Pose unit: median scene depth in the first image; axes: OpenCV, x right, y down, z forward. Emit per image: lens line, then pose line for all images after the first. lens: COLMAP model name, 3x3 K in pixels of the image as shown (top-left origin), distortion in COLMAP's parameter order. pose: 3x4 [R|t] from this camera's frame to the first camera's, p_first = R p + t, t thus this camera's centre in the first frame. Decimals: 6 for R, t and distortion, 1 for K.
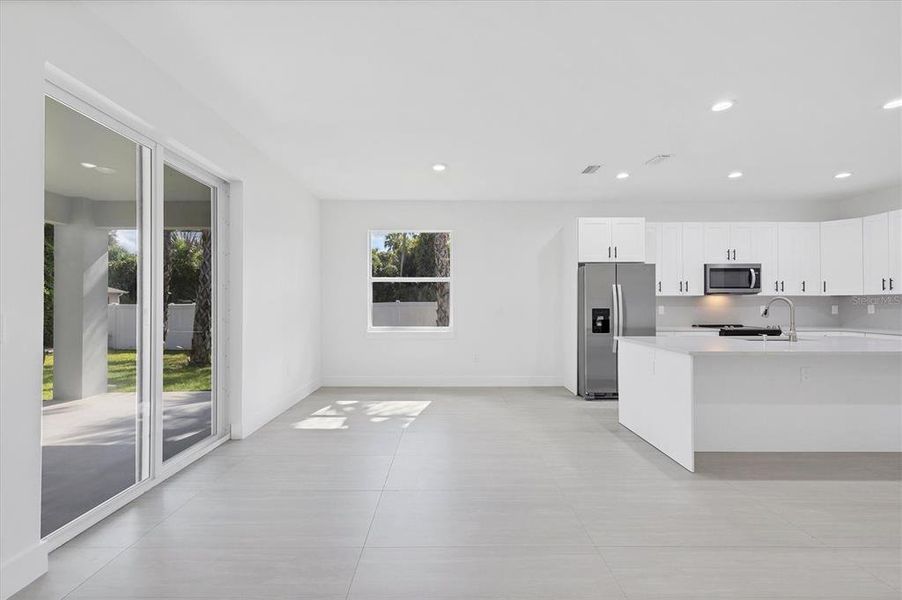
lens RADIAL K [[389.2, 0, 453.3], [0, 389.2, 302.8], [0, 0, 1]] dist [0.008841, 0.000264]
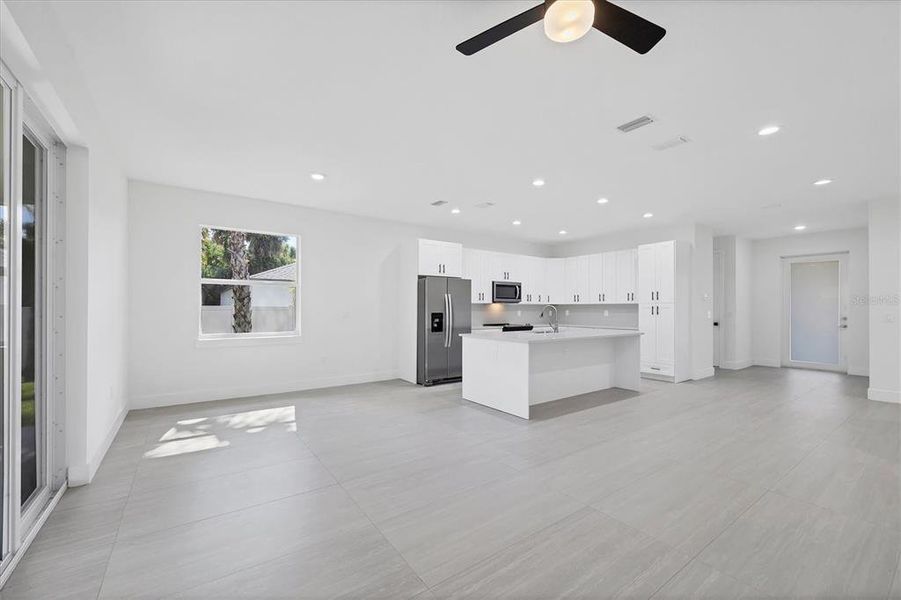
lens RADIAL K [[367.2, 0, 449.4], [0, 367.2, 309.6], [0, 0, 1]] dist [-0.000764, 0.000364]
pose [[0.819633, 0.002169, 0.572884, -0.257992], [-0.006020, 0.999970, 0.004826, -0.001373], [-0.572857, -0.007404, 0.819622, -0.000331]]
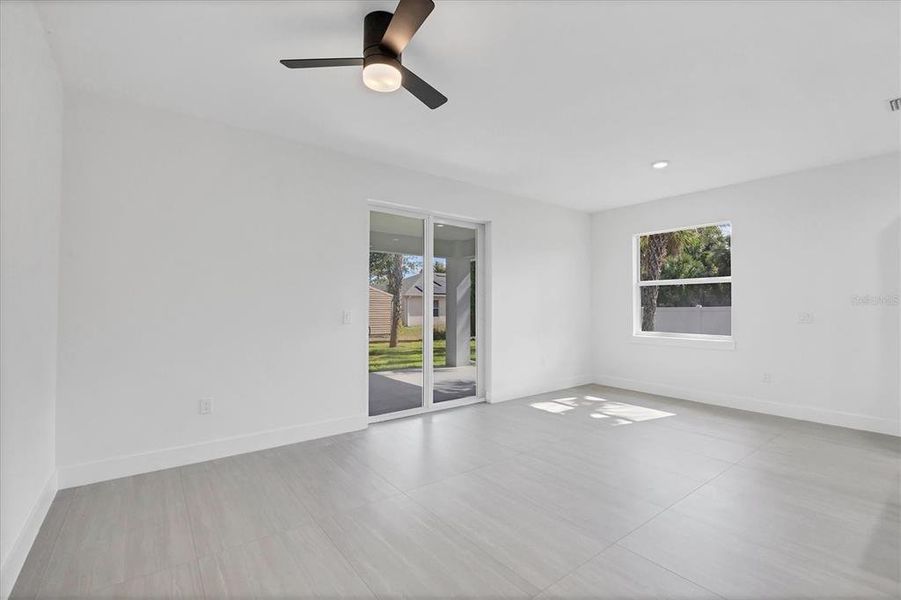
lens RADIAL K [[388.8, 0, 446.2], [0, 388.8, 299.1], [0, 0, 1]] dist [0.008841, 0.000264]
pose [[0.613075, -0.014197, -0.789897, 0.330194], [-0.003525, 0.999779, -0.020705, 0.002327], [0.790017, 0.015478, 0.612890, 0.002844]]
